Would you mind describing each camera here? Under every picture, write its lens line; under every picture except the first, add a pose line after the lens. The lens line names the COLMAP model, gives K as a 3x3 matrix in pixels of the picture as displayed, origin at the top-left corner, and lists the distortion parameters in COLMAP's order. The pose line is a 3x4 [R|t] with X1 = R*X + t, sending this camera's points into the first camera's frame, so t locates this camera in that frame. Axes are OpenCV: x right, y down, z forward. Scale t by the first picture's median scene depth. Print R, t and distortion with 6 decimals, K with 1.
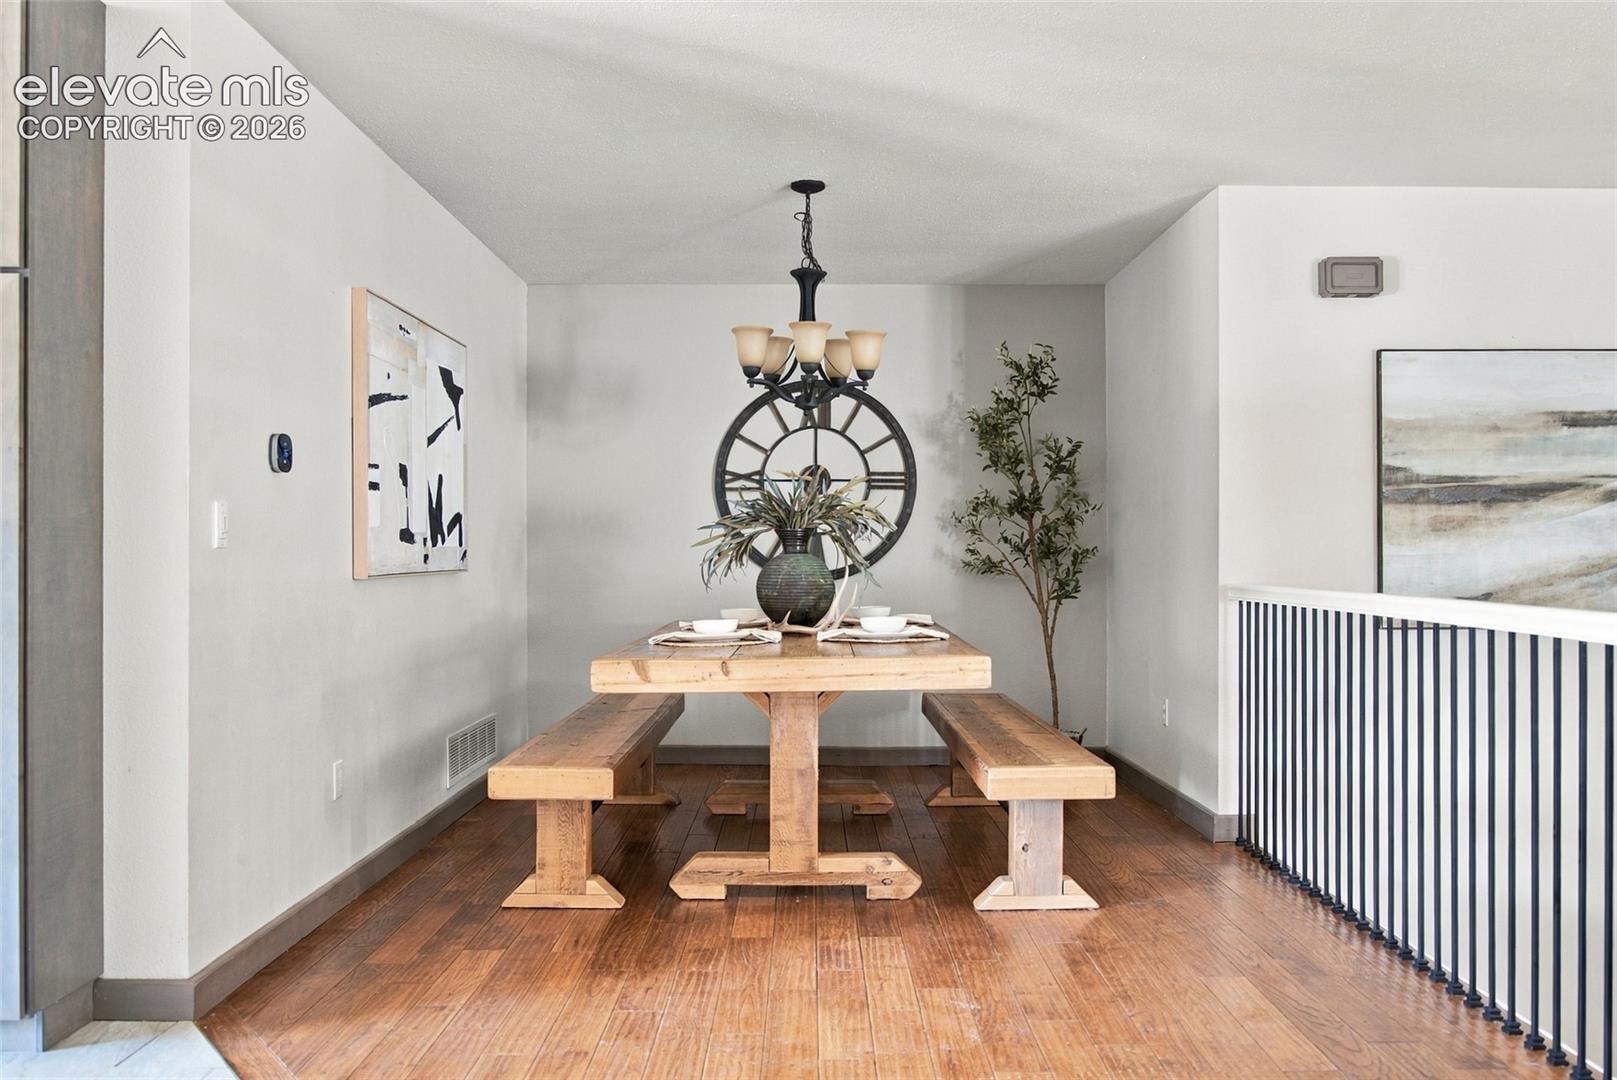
lens RADIAL K [[1353.6, 0, 808.5], [0, 1353.6, 540.0], [0, 0, 1]] dist [0.001987, 0.000160]
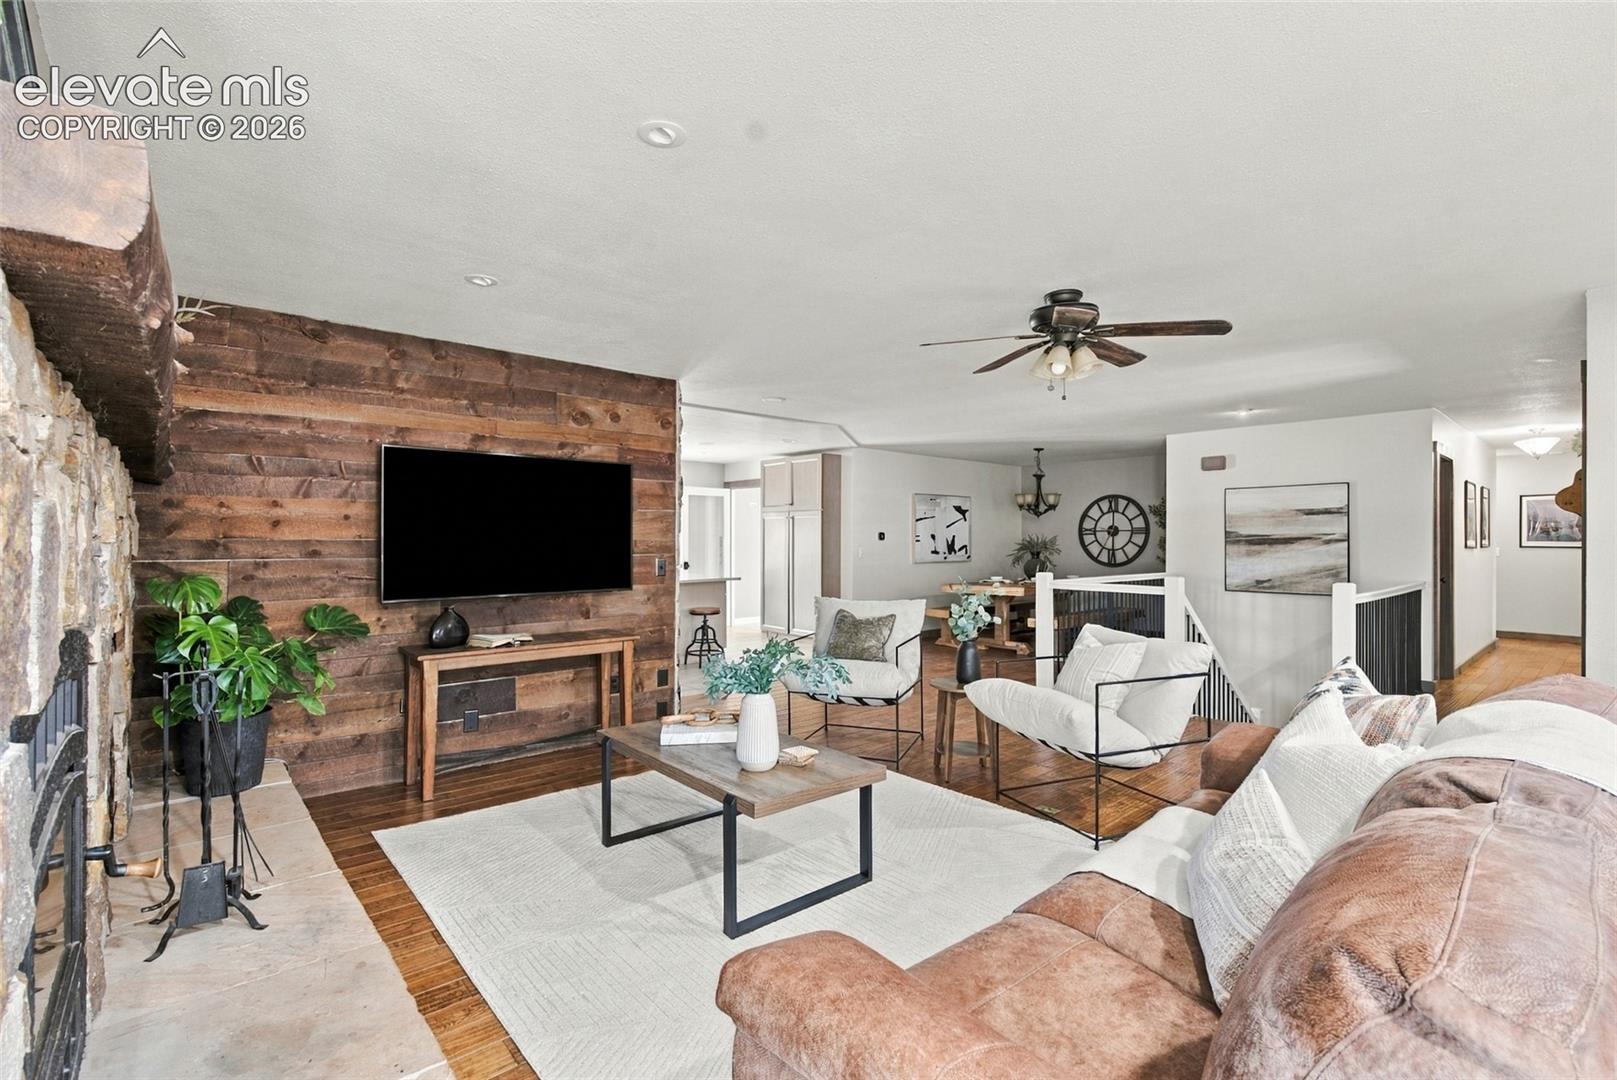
lens RADIAL K [[708.9, 0, 808.5], [0, 708.9, 540.0], [0, 0, 1]] dist [0.001253, 0.000210]
pose [[0.655939, 0.000165, -0.754814, 0.954721], [0.002930, 0.999992, 0.002764, -0.043105], [0.754808, -0.004025, 0.655933, -0.586337]]
